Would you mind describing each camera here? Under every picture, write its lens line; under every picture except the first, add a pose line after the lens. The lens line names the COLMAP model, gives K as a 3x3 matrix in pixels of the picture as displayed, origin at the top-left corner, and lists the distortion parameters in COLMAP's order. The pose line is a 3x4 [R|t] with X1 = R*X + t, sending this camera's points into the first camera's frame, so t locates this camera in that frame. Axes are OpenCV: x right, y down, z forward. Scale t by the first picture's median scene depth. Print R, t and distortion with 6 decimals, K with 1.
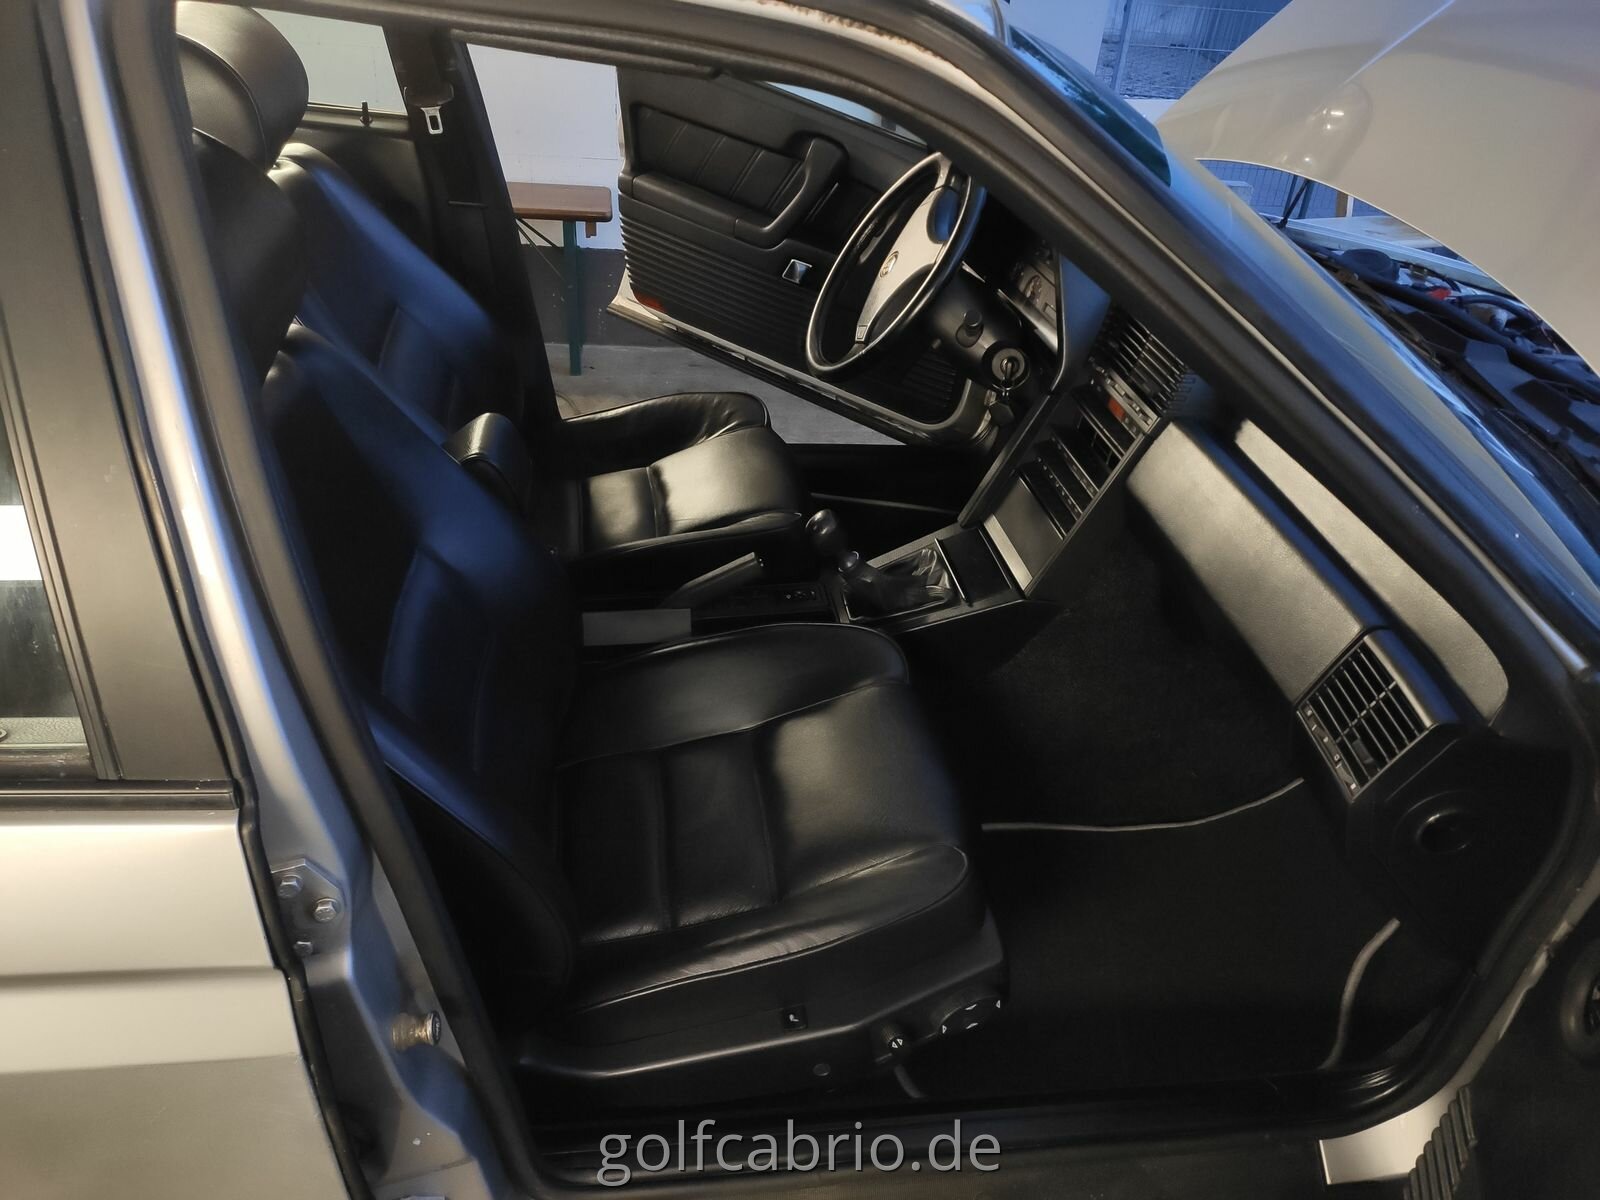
lens RADIAL K [[1214.6, 0, 830.8], [0, 1214.6, 621.5], [0, 0, 1]] dist [0.058749, -0.078052]
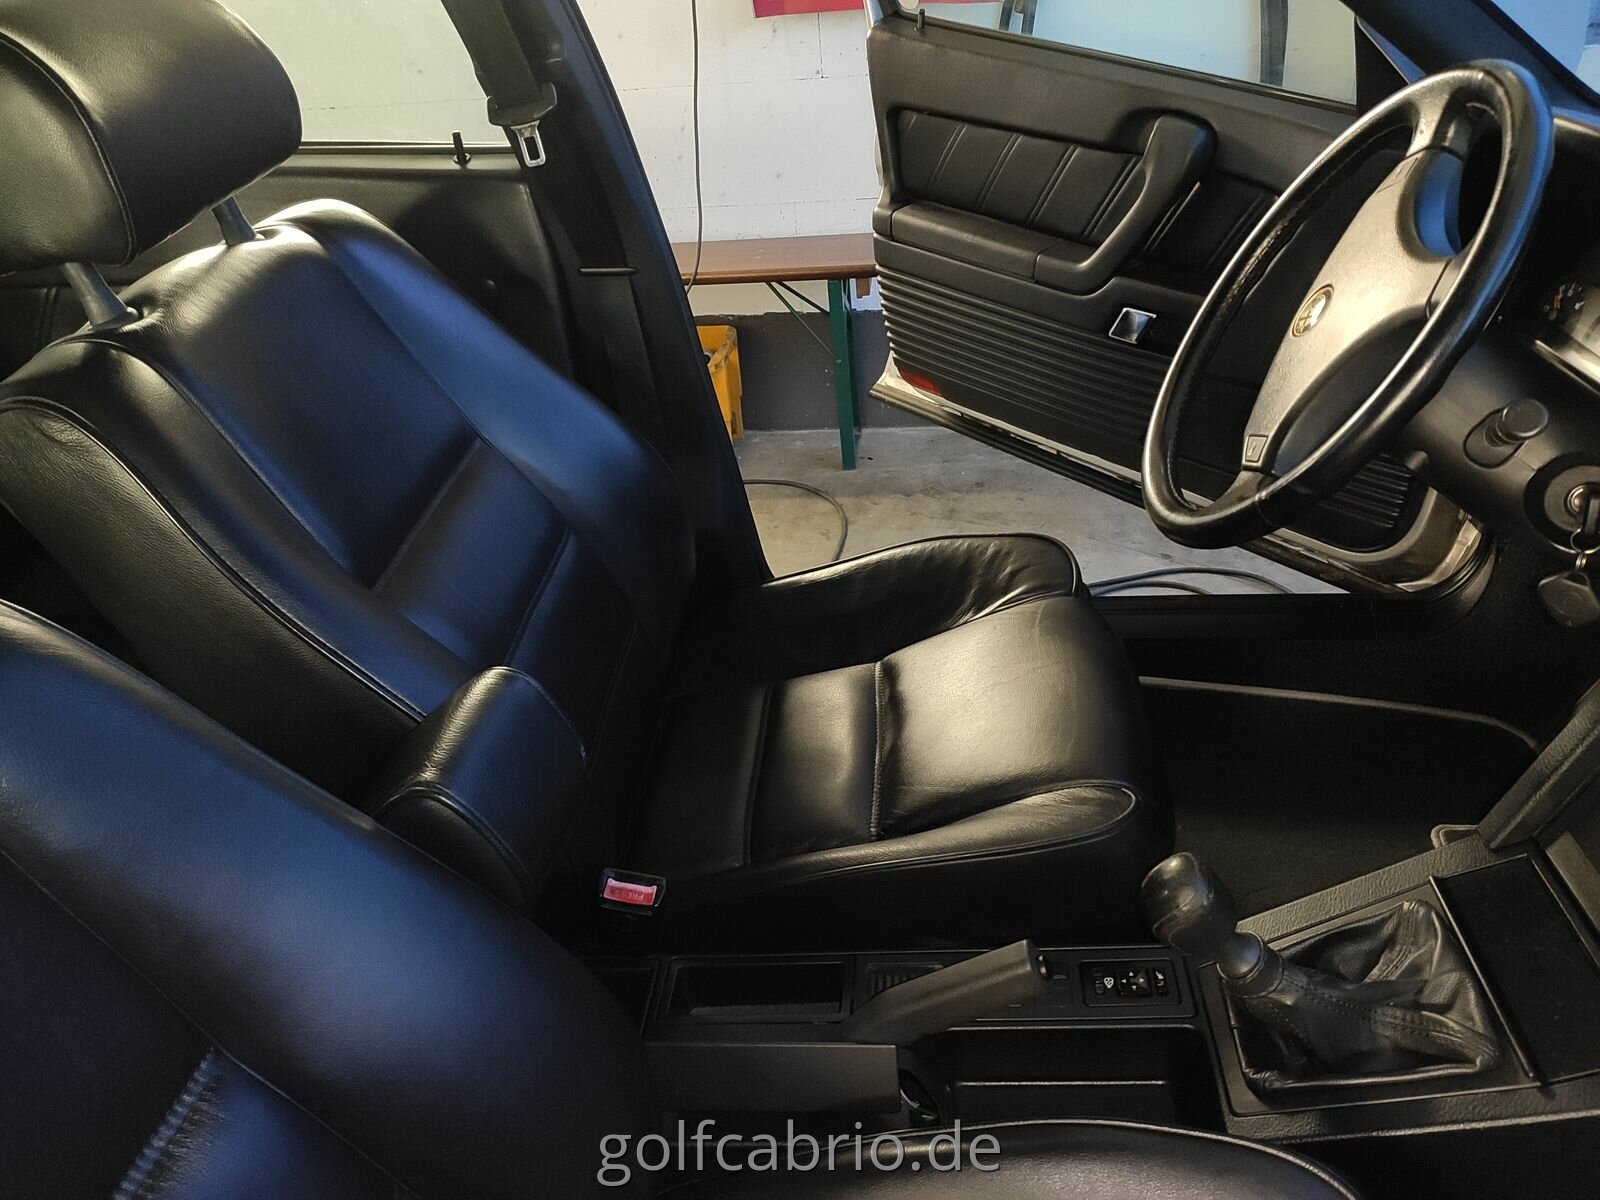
lens RADIAL K [[1214.6, 0, 818.2], [0, 1214.6, 591.5], [0, 0, 1]] dist [0.058749, -0.078052]
pose [[0.957045, -0.010358, -0.289754, -0.001837], [-0.006500, 0.998344, -0.057159, -0.146837], [0.289866, 0.056587, 0.955393, 0.464250]]
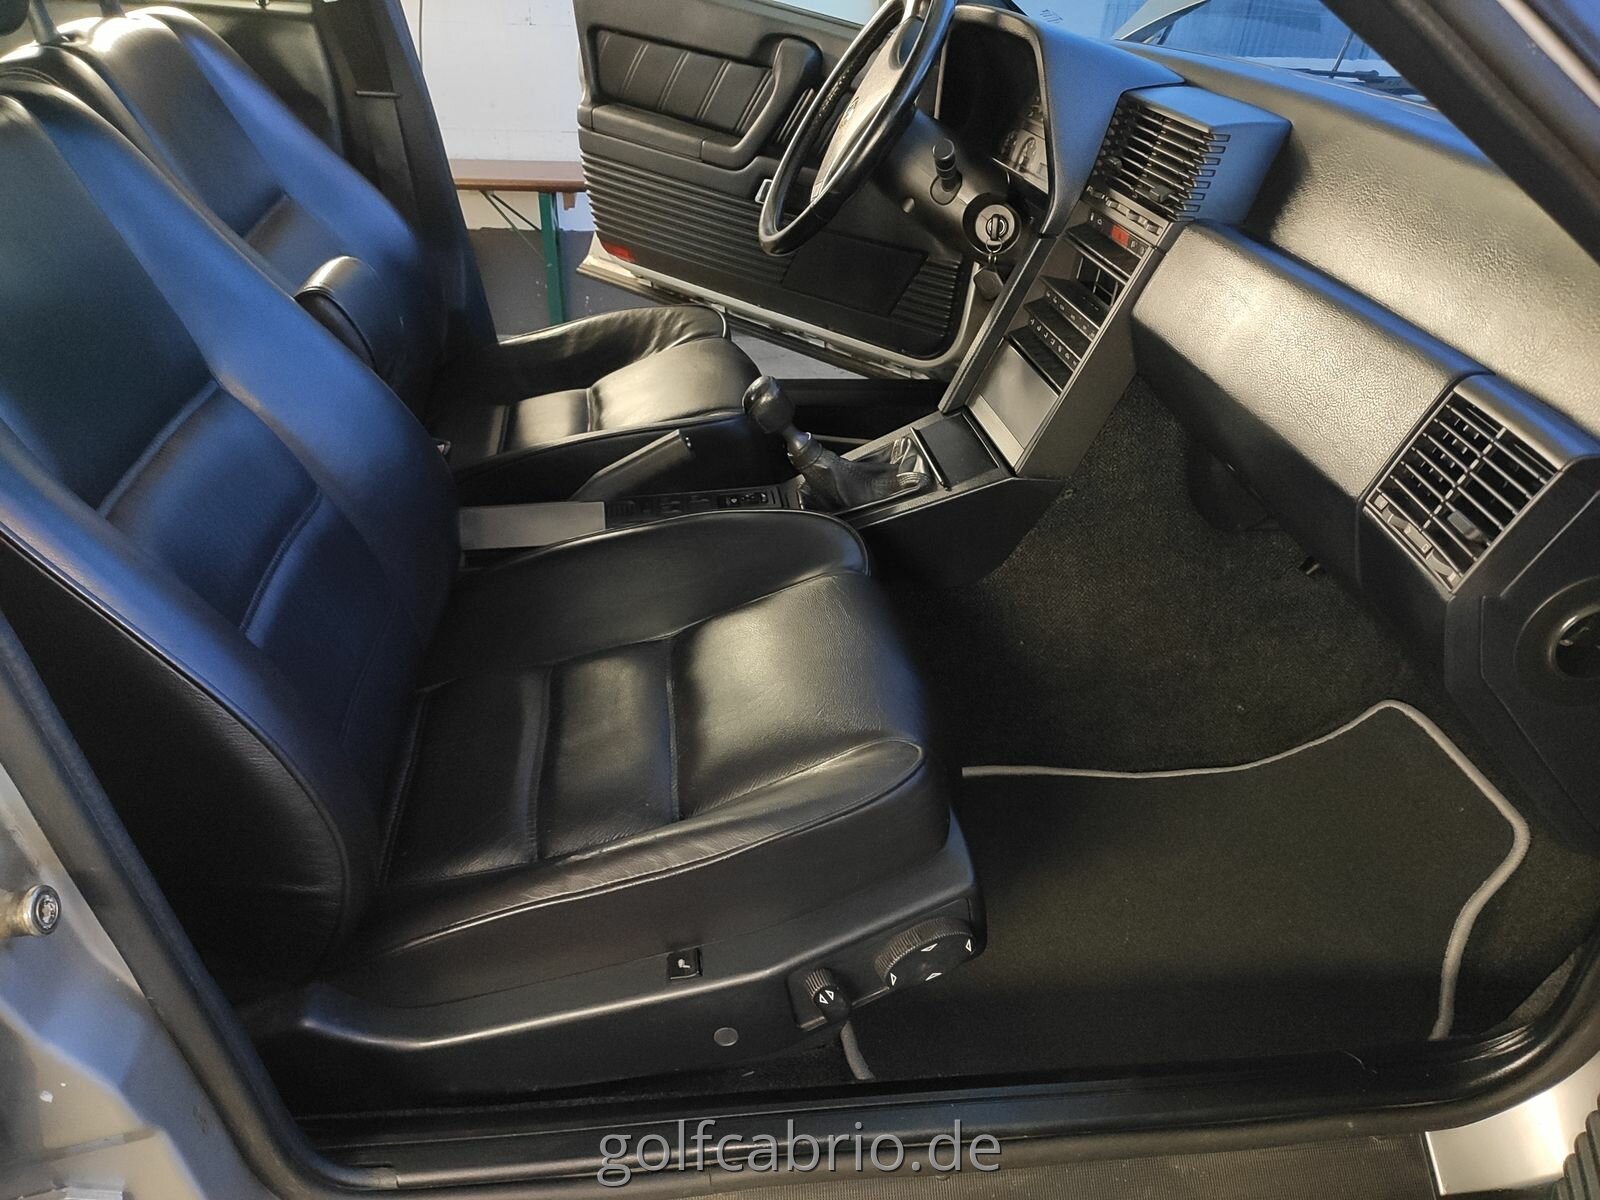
lens RADIAL K [[1214.6, 0, 834.2], [0, 1214.6, 623.2], [0, 0, 1]] dist [0.058749, -0.078052]
pose [[0.998708, -0.027168, -0.042947, 0.064784], [0.024360, 0.997614, -0.064591, 0.115036], [0.044600, 0.063462, 0.996987, 0.177485]]
